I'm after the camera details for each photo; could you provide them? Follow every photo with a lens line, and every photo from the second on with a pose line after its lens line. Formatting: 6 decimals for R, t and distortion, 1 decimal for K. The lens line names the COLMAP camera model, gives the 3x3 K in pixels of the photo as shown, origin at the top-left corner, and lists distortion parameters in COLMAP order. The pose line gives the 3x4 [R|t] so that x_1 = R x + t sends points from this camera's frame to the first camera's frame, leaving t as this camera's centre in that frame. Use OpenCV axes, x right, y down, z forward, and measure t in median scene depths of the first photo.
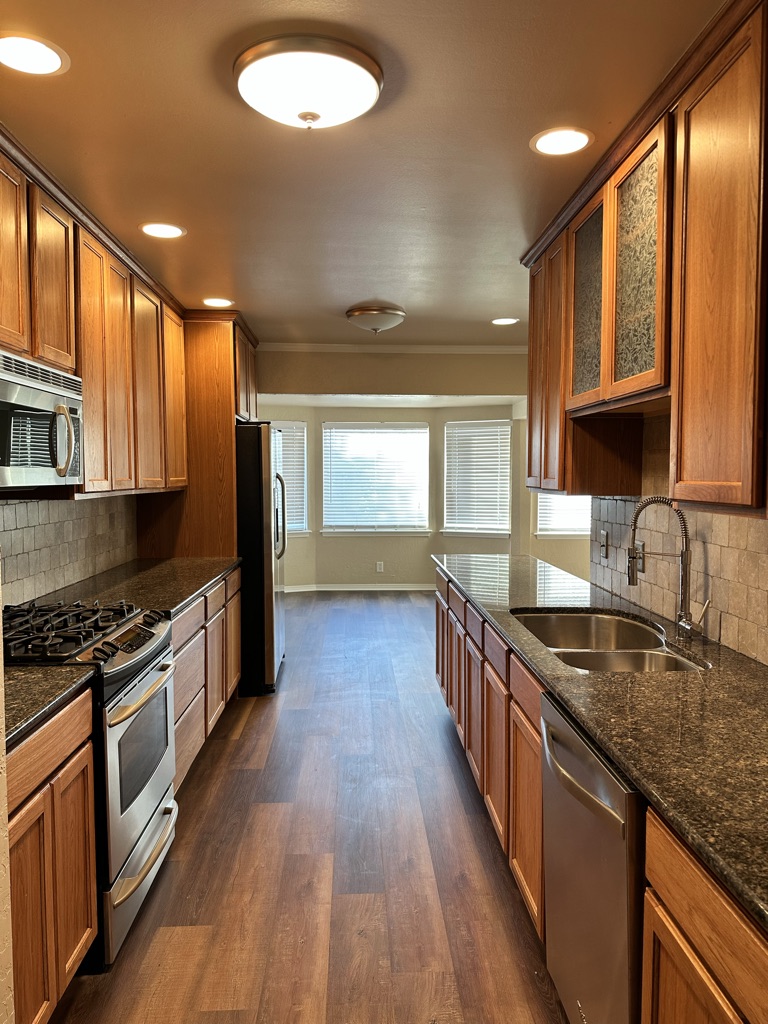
lens RADIAL K [[709.0, 0, 383.9], [0, 709.0, 498.3], [0, 0, 1]] dist [0.165792, -0.284247]
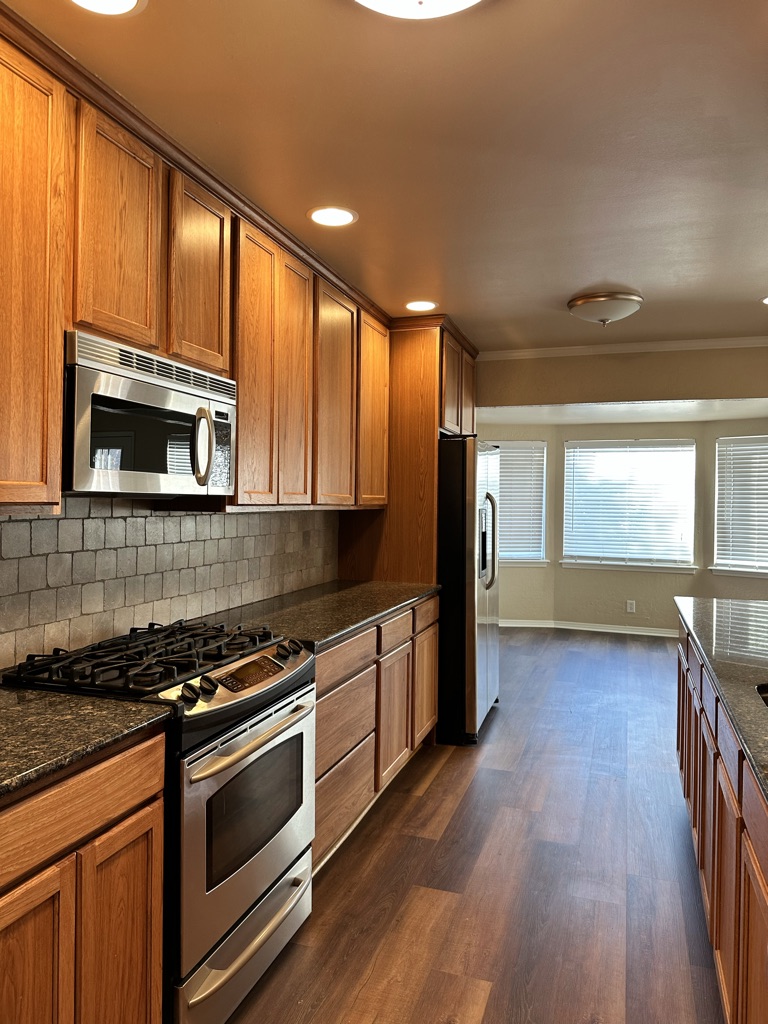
lens RADIAL K [[709.0, 0, 383.9], [0, 709.0, 498.3], [0, 0, 1]] dist [0.165792, -0.284247]
pose [[0.933219, 0.009909, -0.359172, 0.058246], [-0.024298, 0.999072, -0.035569, 0.007807], [0.358486, 0.041921, 0.932593, 0.143941]]
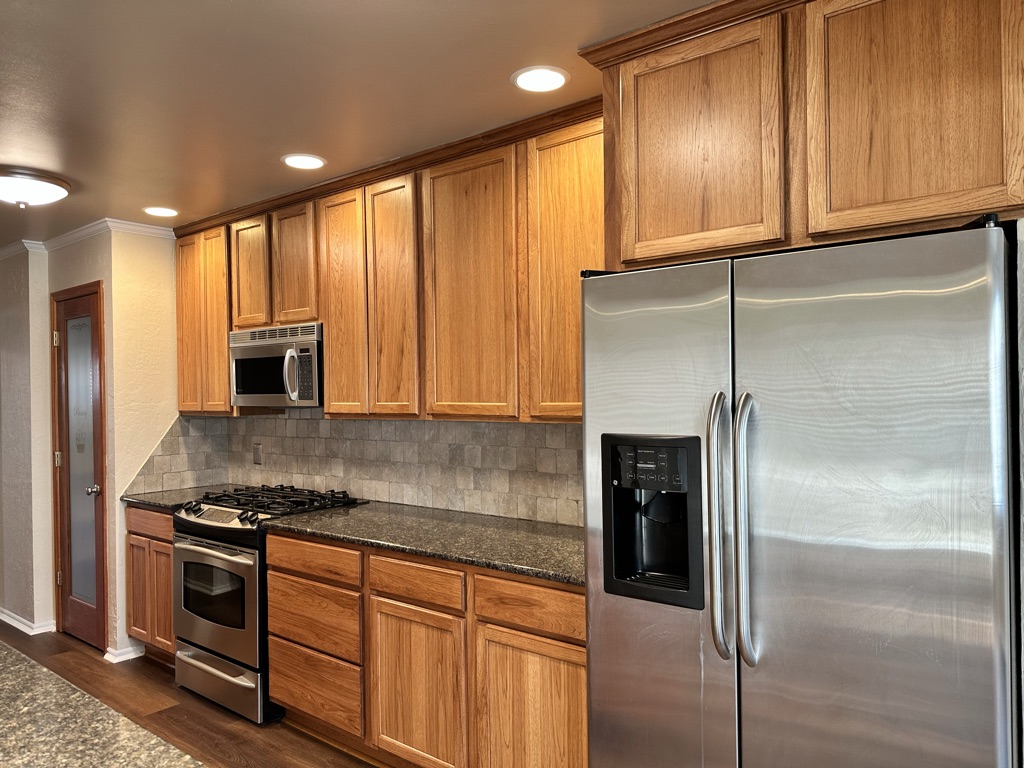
lens RADIAL K [[709.0, 0, 515.3], [0, 709.0, 391.2], [0, 0, 1]] dist [0.165792, -0.284247]
pose [[-0.654254, 0.010613, -0.756200, 0.190940], [-0.014029, 0.999559, 0.026166, -0.053140], [0.756144, 0.027728, -0.653817, 1.319054]]
